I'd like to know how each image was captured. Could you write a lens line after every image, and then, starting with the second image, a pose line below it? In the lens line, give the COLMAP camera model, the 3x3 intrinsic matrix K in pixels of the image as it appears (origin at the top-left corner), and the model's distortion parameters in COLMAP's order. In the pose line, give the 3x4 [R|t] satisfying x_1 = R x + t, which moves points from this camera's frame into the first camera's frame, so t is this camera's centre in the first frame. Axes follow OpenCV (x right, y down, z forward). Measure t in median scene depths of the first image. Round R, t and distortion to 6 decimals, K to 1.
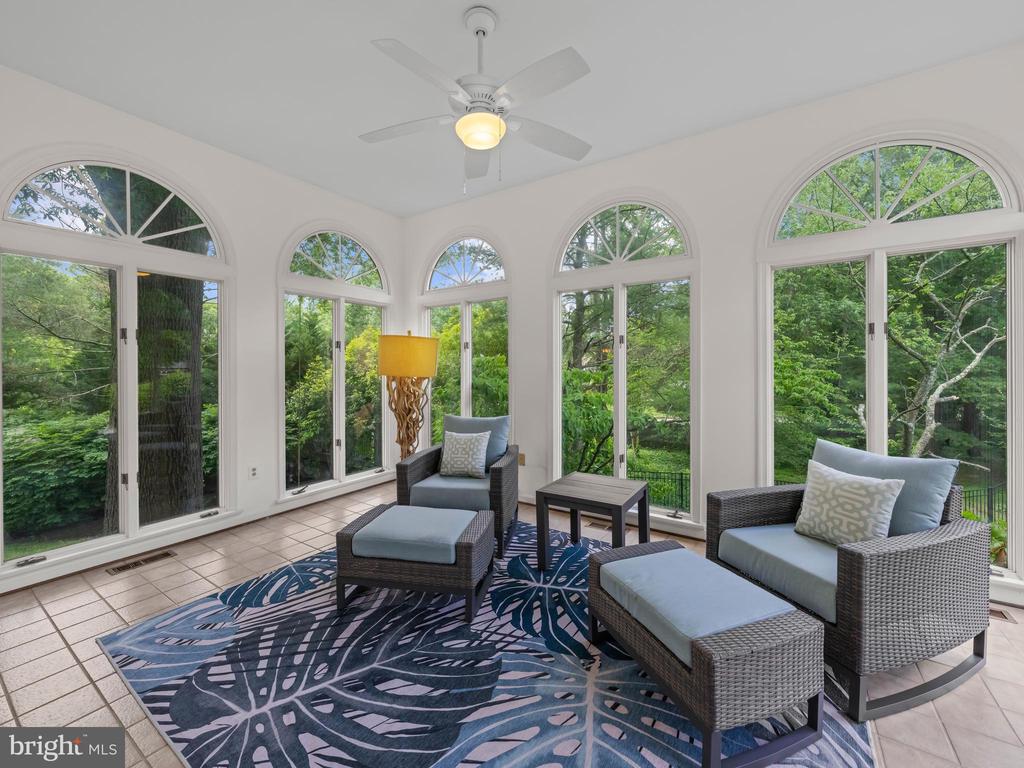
lens RADIAL K [[408.8, 0, 505.4], [0, 408.8, 380.8], [0, 0, 1]] dist [-0.002691, -0.000046]
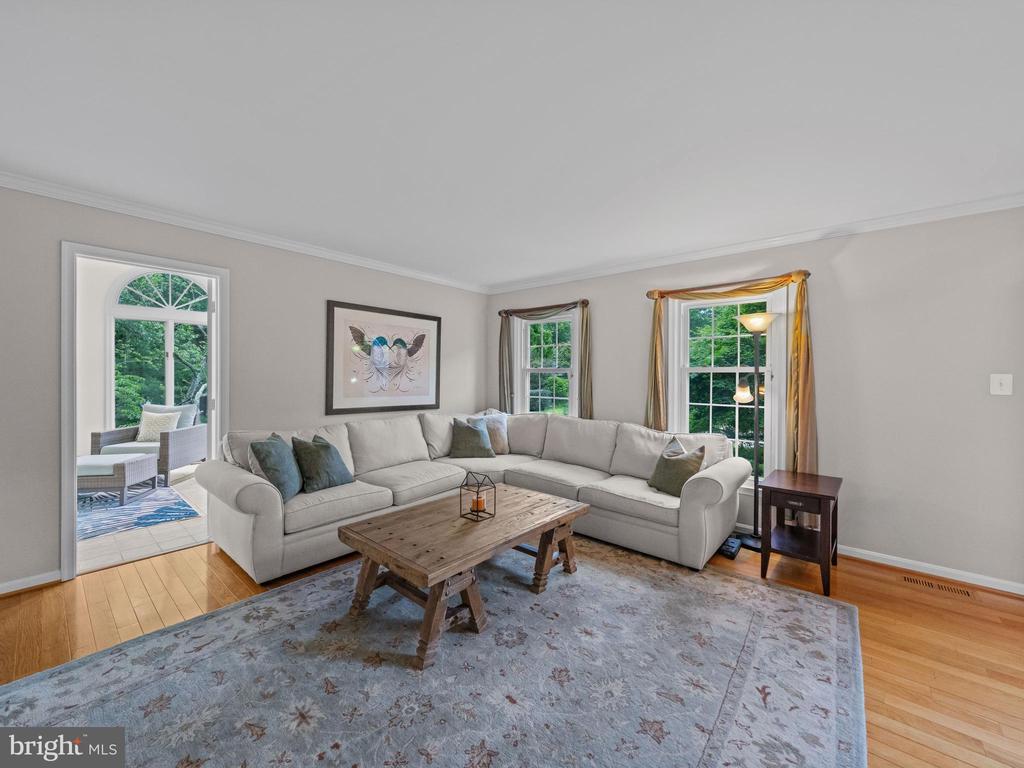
lens RADIAL K [[408.8, 0, 509.7], [0, 408.8, 381.7], [0, 0, 1]] dist [-0.002691, -0.000046]
pose [[0.115114, -0.002066, 0.993350, -1.132323], [0.015144, 0.999885, 0.000325, 0.074920], [-0.993237, 0.015006, 0.115132, -1.149620]]
